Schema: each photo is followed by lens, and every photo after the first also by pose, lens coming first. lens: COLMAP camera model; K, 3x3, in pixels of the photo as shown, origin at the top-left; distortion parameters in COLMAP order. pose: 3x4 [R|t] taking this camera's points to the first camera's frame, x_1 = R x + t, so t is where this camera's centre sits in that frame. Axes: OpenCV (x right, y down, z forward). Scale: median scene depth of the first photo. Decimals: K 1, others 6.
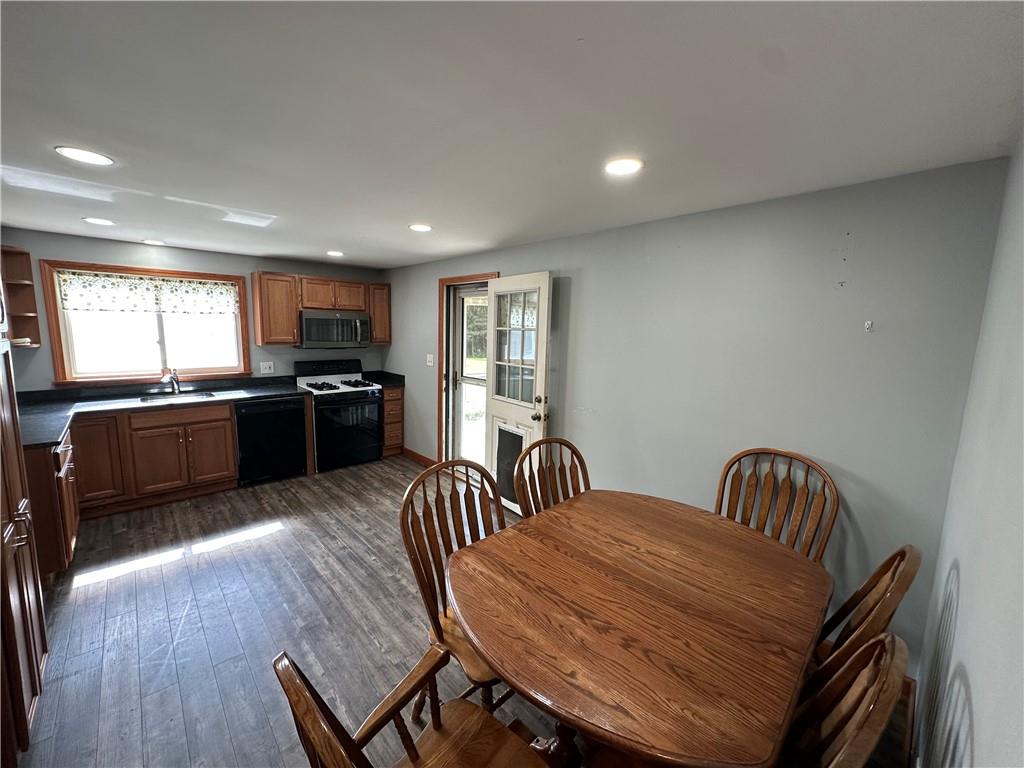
lens RADIAL K [[408.2, 0, 510.8], [0, 408.2, 383.9], [0, 0, 1]] dist [-0.001498, 0.000366]
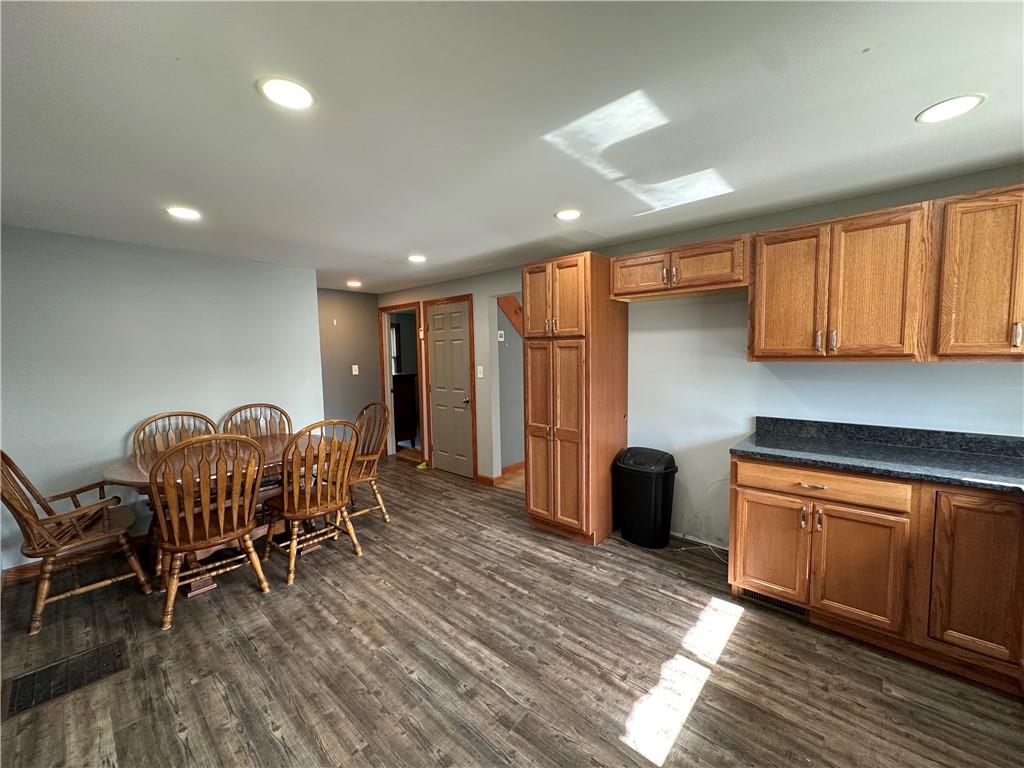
lens RADIAL K [[408.2, 0, 510.8], [0, 408.2, 383.9], [0, 0, 1]] dist [-0.001498, 0.000366]
pose [[-0.996354, 0.000318, -0.085313, -0.331623], [-0.018075, 0.976505, 0.214737, -0.127940], [0.083377, 0.215496, -0.972939, 1.177411]]
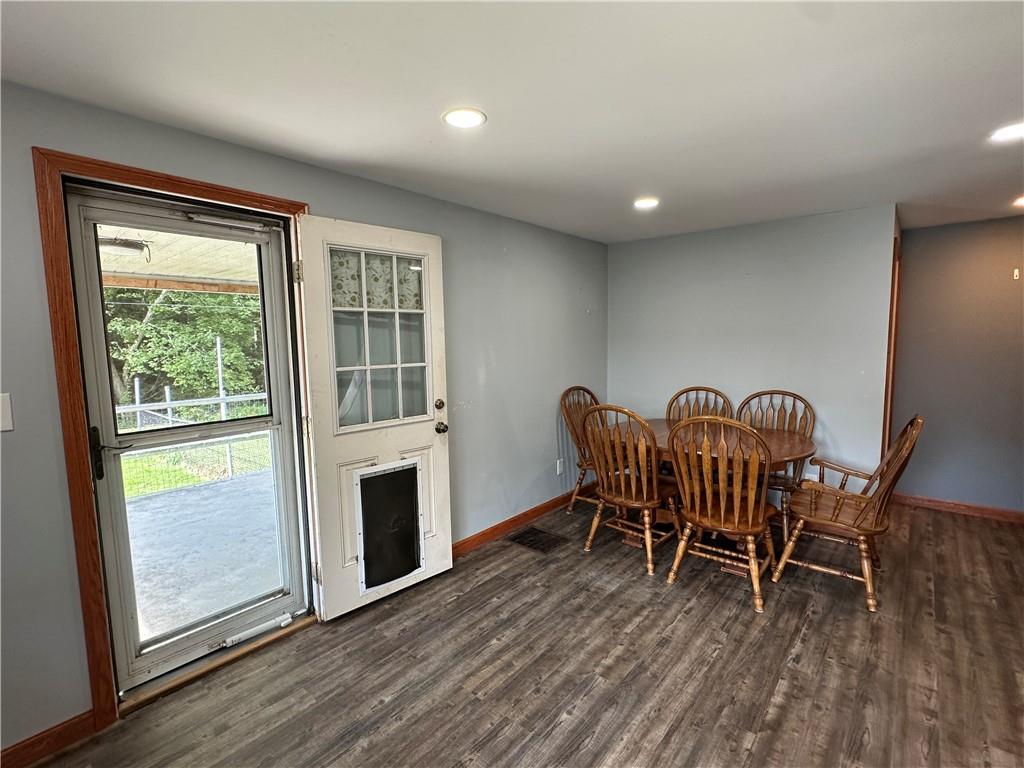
lens RADIAL K [[476.5, 0, 511.7], [0, 476.5, 386.7], [0, 0, 1]] dist [-0.001755, 0.000074]
pose [[-0.108471, -0.123463, 0.986403, -0.692095], [0.148767, 0.979068, 0.138905, -0.082503], [-0.982905, 0.161811, -0.087833, 0.804619]]
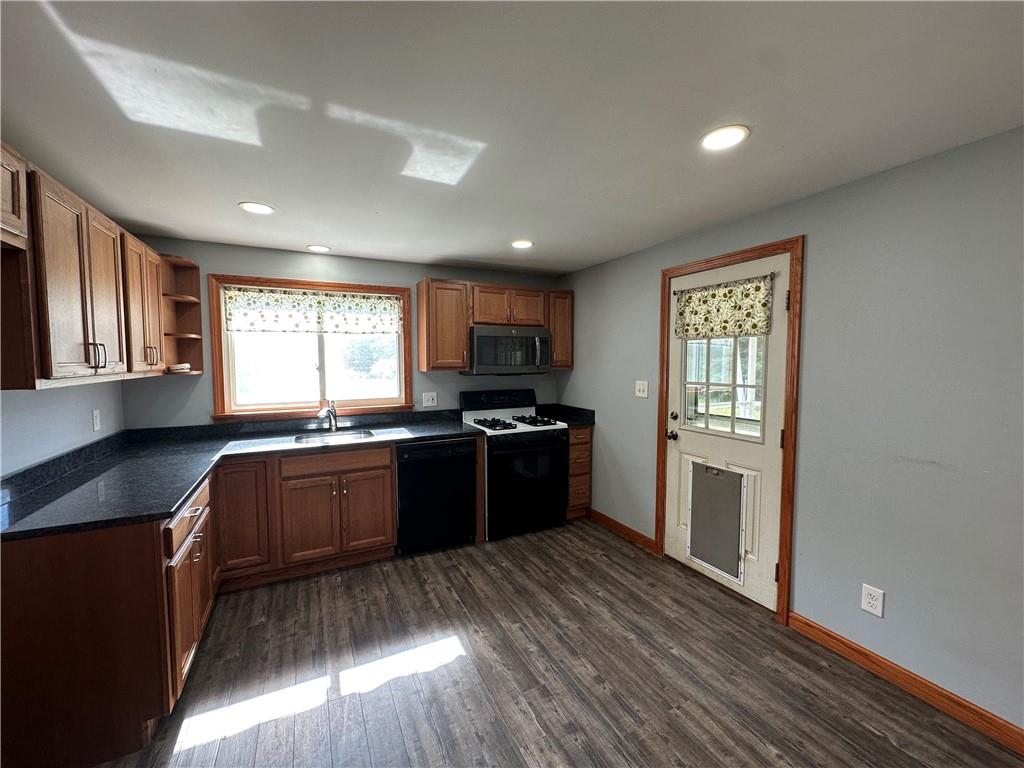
lens RADIAL K [[408.2, 0, 510.8], [0, 408.2, 383.9], [0, 0, 1]] dist [-0.001498, 0.000366]
pose [[0.958536, -0.009517, -0.284811, -0.260276], [-0.013413, 0.996828, -0.078451, -0.011030], [0.284654, 0.079018, 0.955368, 0.331883]]
